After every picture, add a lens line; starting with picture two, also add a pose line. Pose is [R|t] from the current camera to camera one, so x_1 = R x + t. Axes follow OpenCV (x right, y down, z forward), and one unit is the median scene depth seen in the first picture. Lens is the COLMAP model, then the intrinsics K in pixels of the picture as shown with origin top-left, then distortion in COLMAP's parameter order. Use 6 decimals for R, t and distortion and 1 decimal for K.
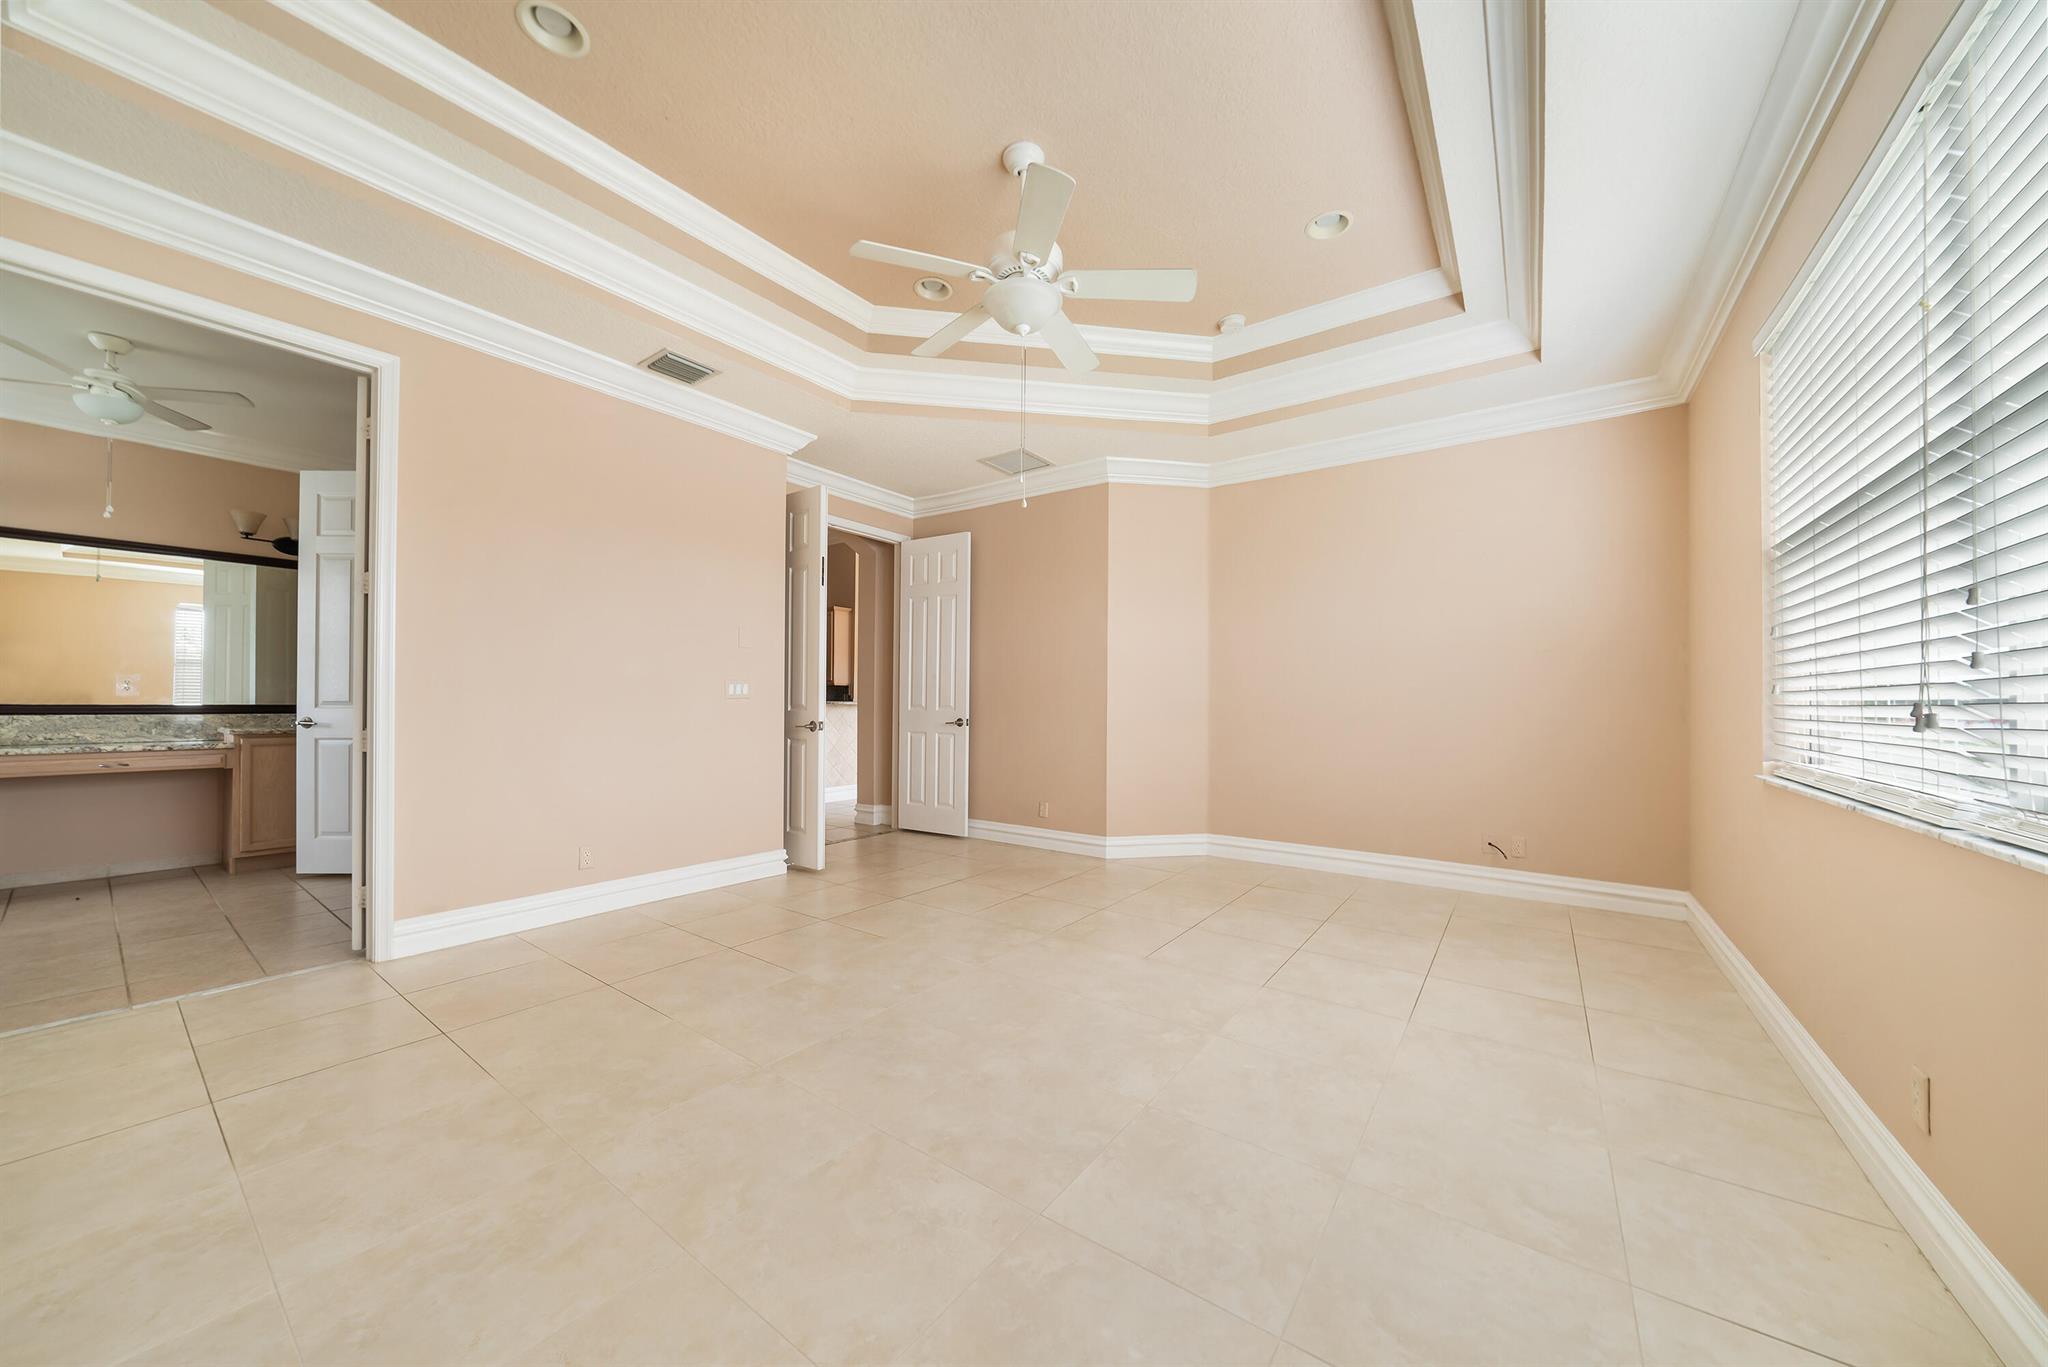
lens RADIAL K [[706.0, 0, 1020.0], [0, 706.0, 694.0], [0, 0, 1]] dist [-0.008230, 0.000389]
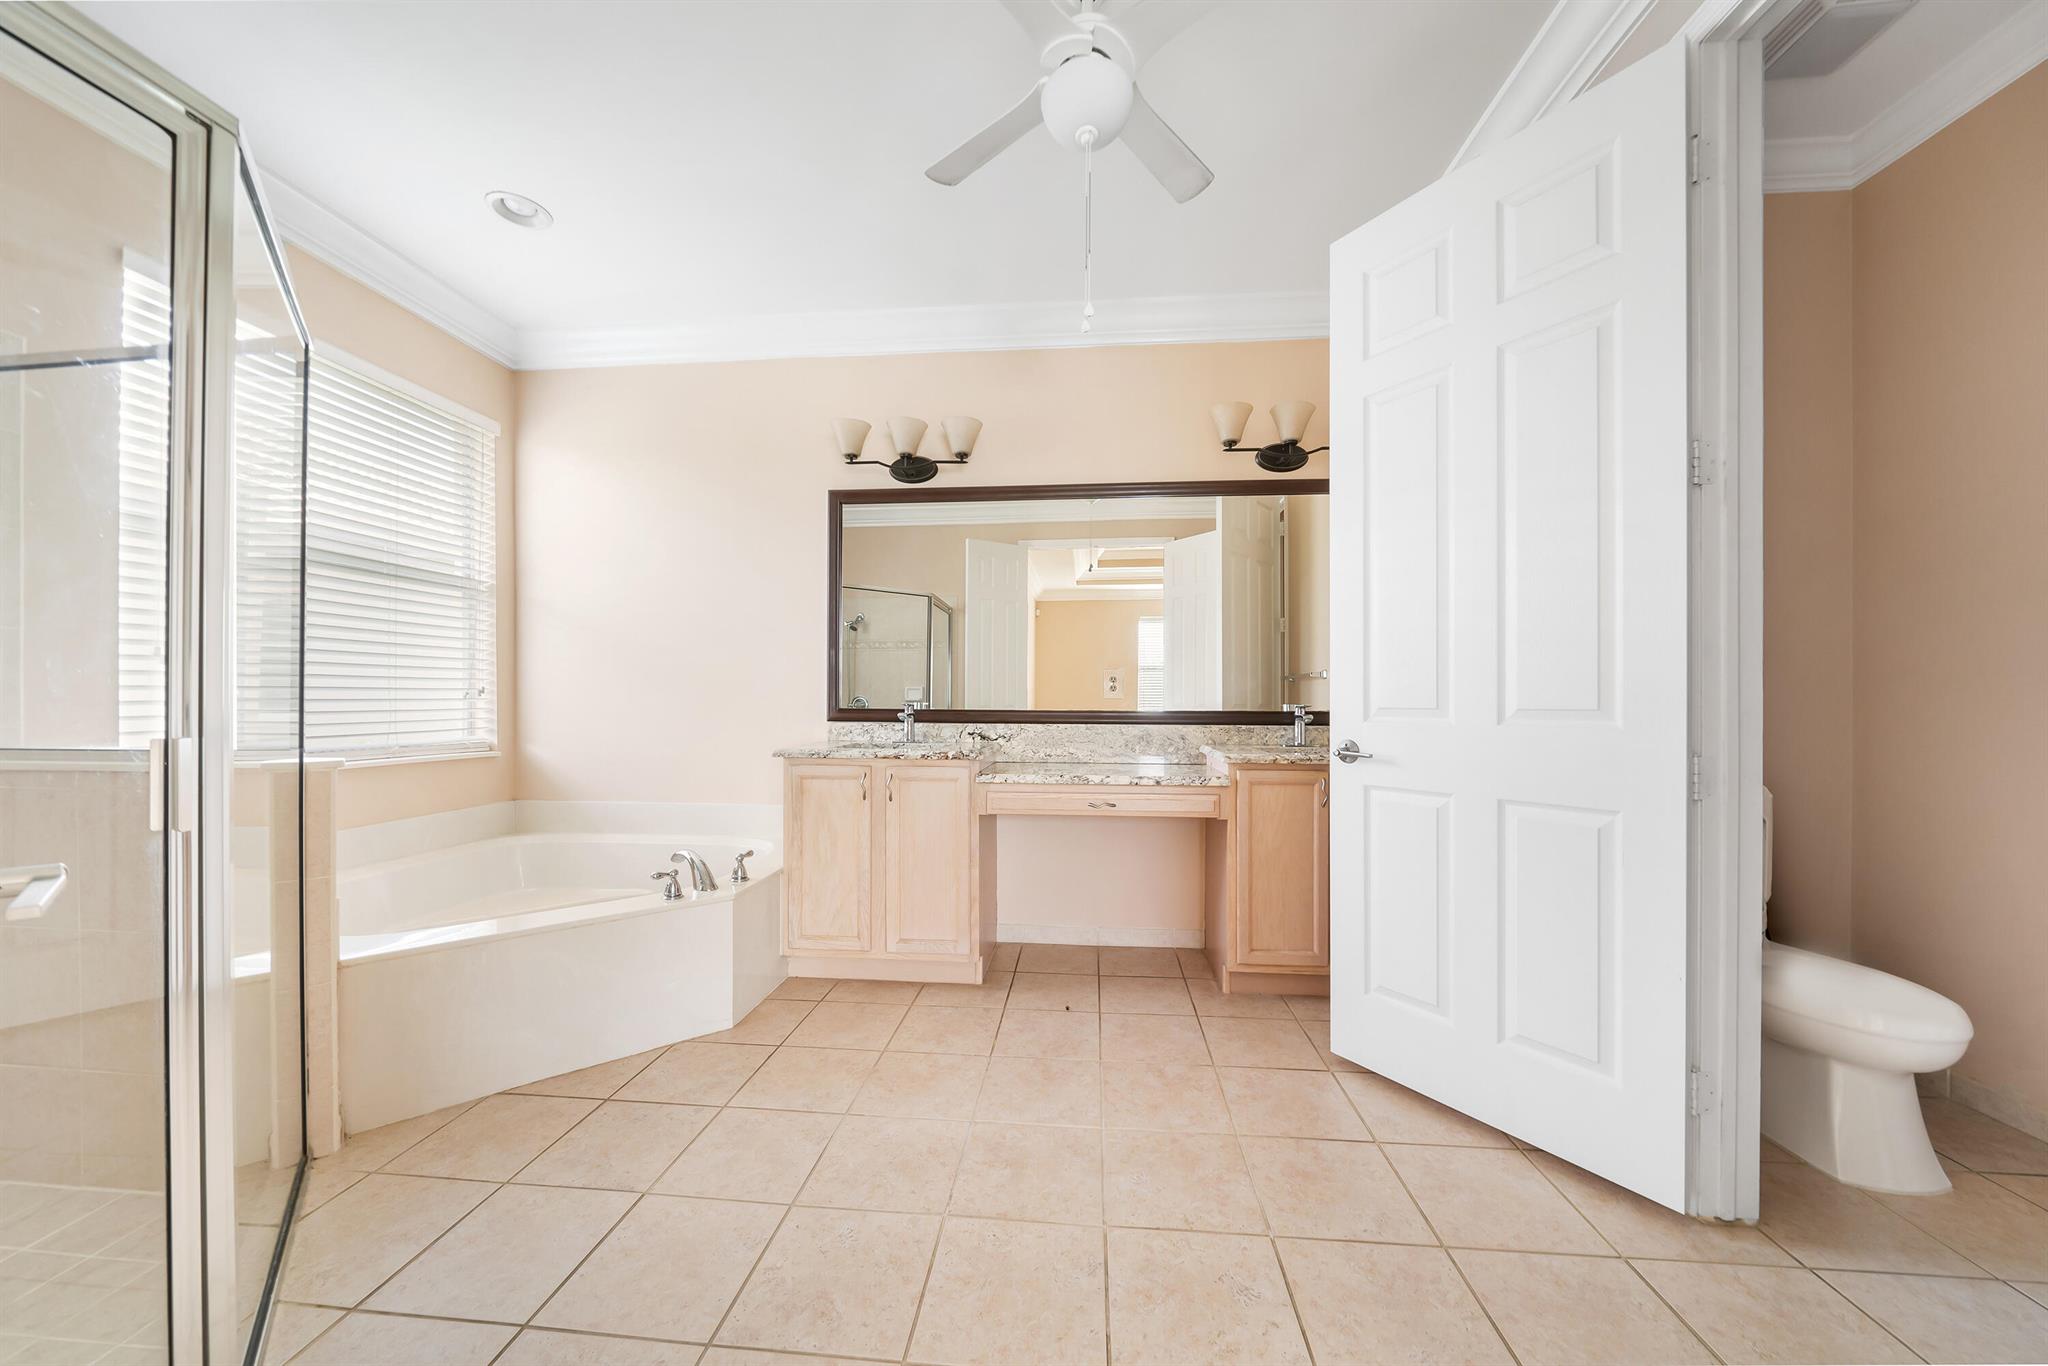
lens RADIAL K [[706.0, 0, 1020.1], [0, 706.0, 697.7], [0, 0, 1]] dist [-0.008230, 0.000389]
pose [[0.509072, -0.005844, -0.860704, -0.676903], [0.008761, 0.999960, -0.001608, 0.002389], [0.860679, -0.006722, 0.509103, 0.526732]]
